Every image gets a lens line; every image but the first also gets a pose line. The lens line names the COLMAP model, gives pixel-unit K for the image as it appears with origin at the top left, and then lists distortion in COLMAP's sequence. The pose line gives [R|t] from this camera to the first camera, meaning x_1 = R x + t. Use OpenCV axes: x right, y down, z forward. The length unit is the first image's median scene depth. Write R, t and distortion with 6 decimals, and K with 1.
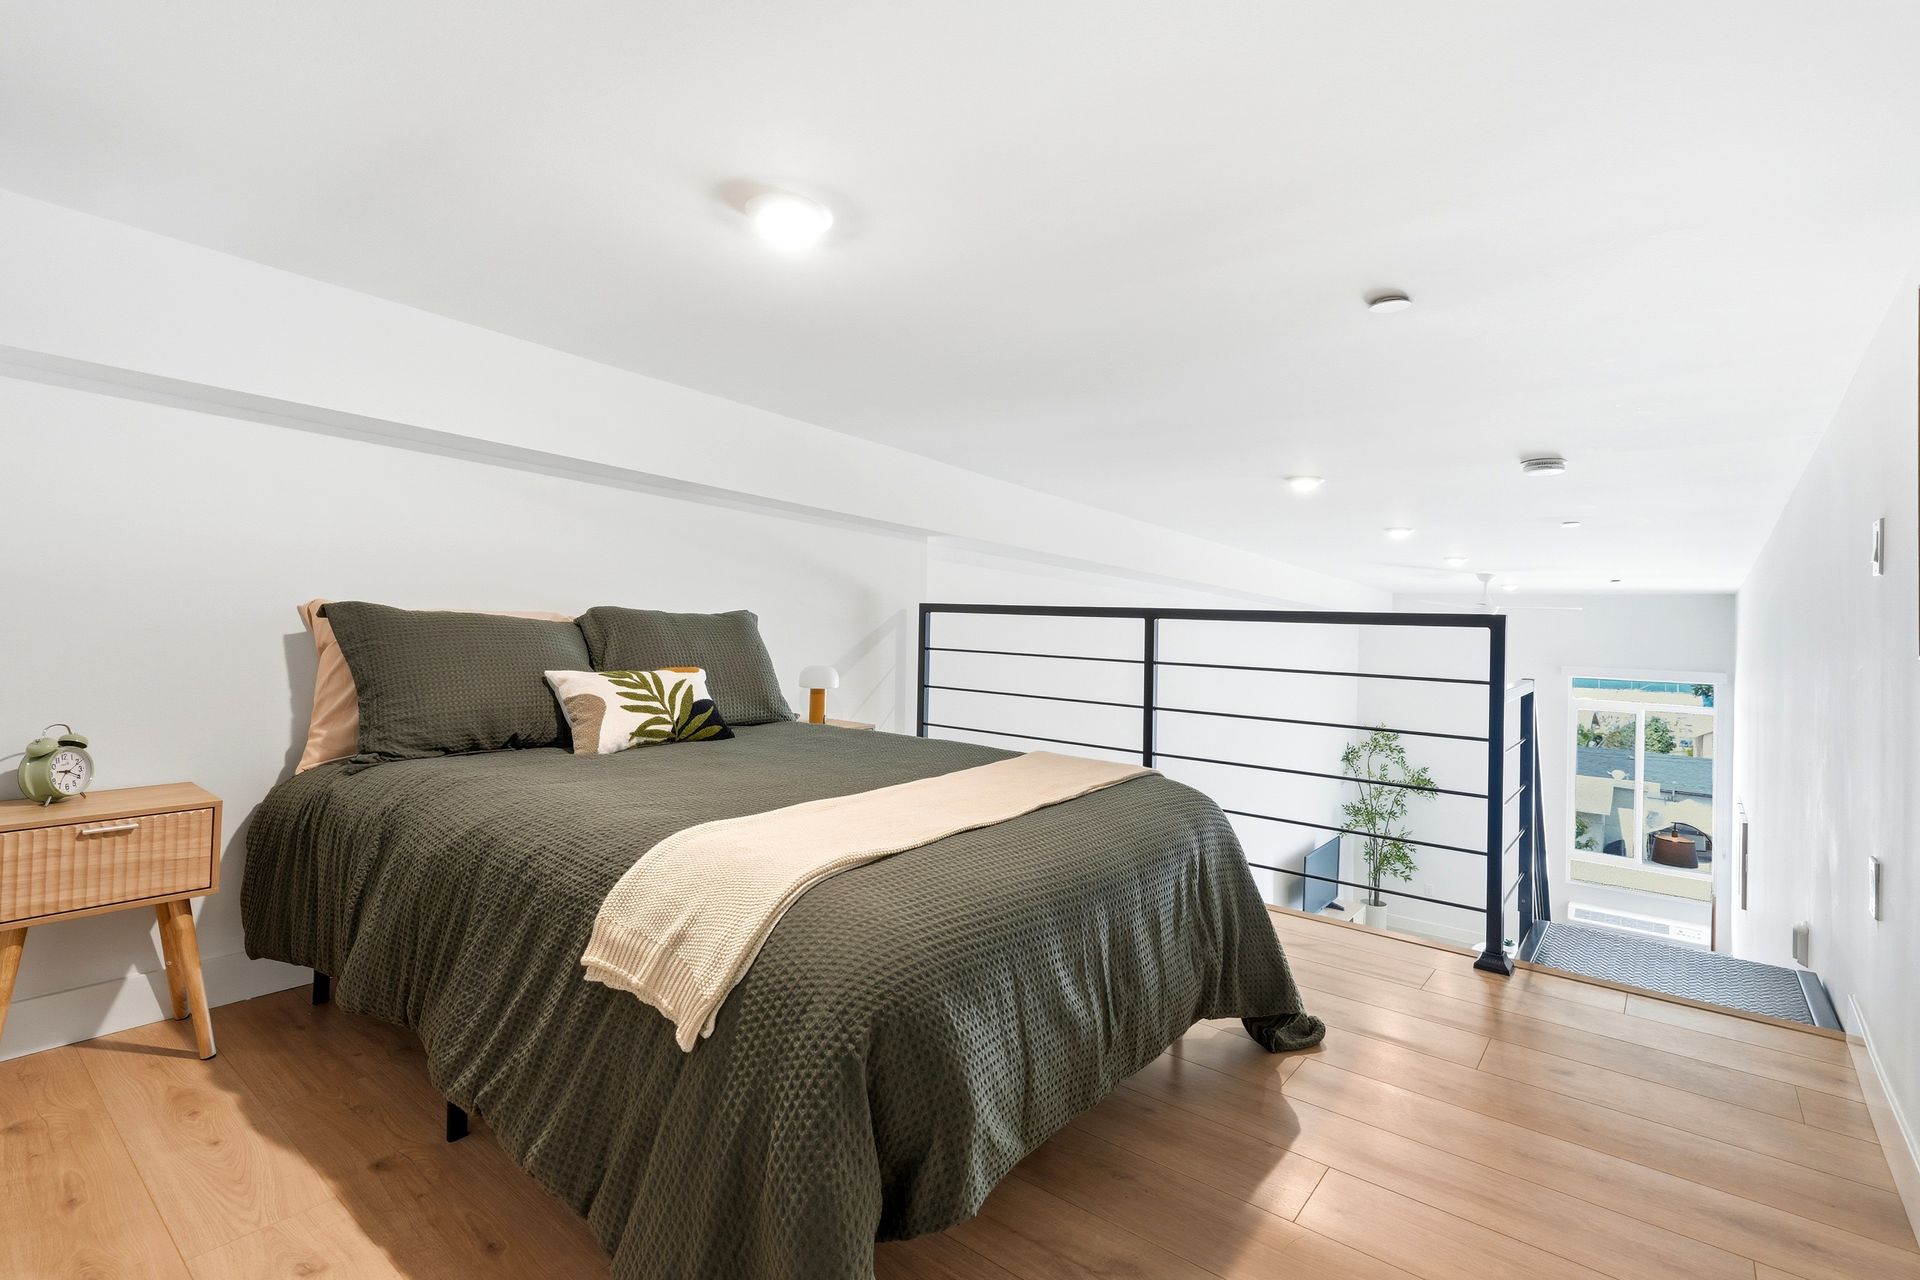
lens RADIAL K [[856.3, 0, 1002.4], [0, 856.3, 615.1], [0, 0, 1]] dist [0.000779, 0.000183]
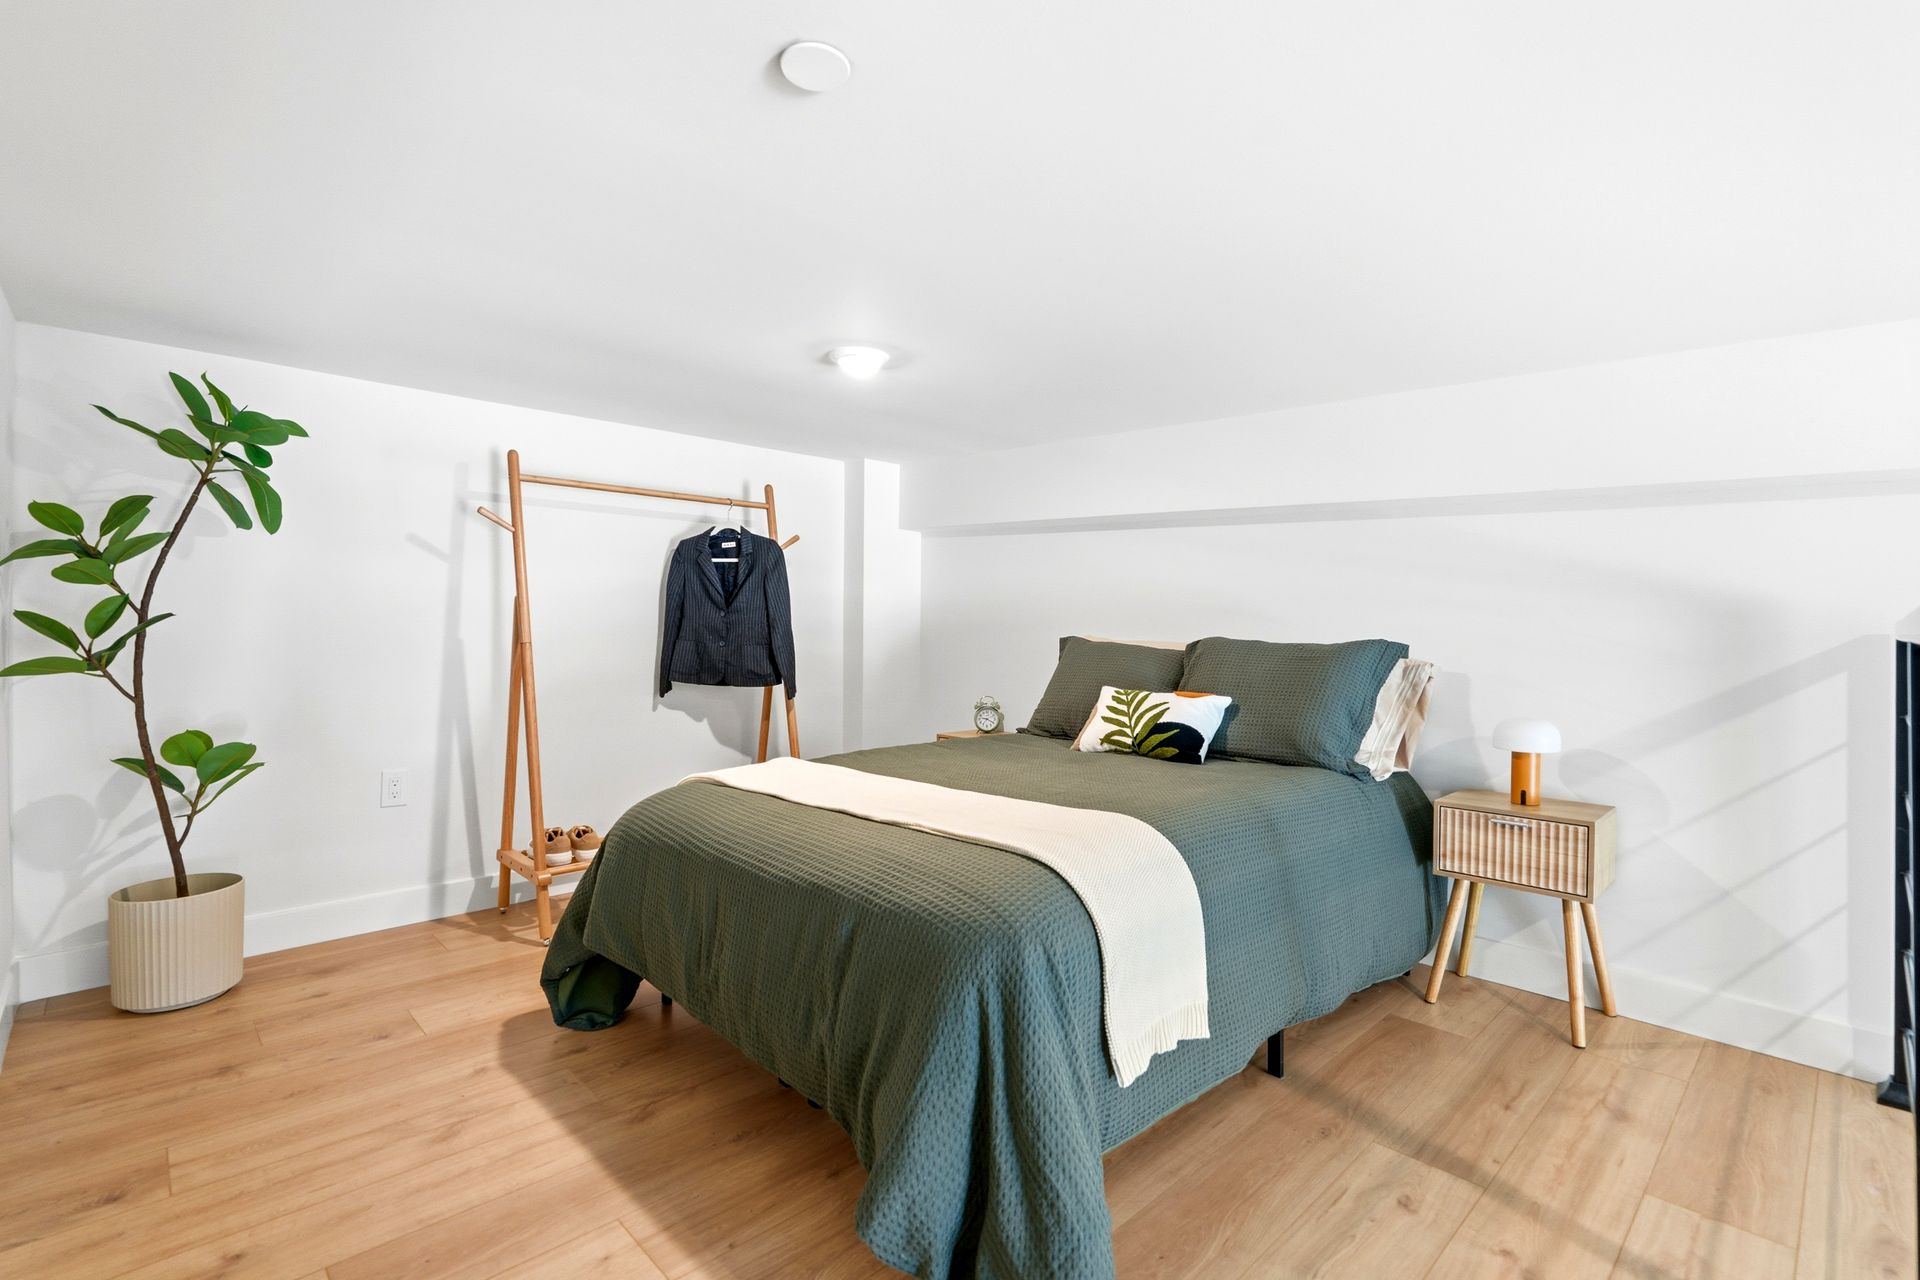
lens RADIAL K [[876.2, 0, 960.0], [0, 876.2, 640.0], [0, 0, 1]] dist [-0.000940, 0.000222]
pose [[-0.124470, -0.011150, -0.992161, 0.815850], [-0.007880, 0.999916, -0.010249, 0.010303], [0.992192, 0.006542, -0.124548, 0.930791]]
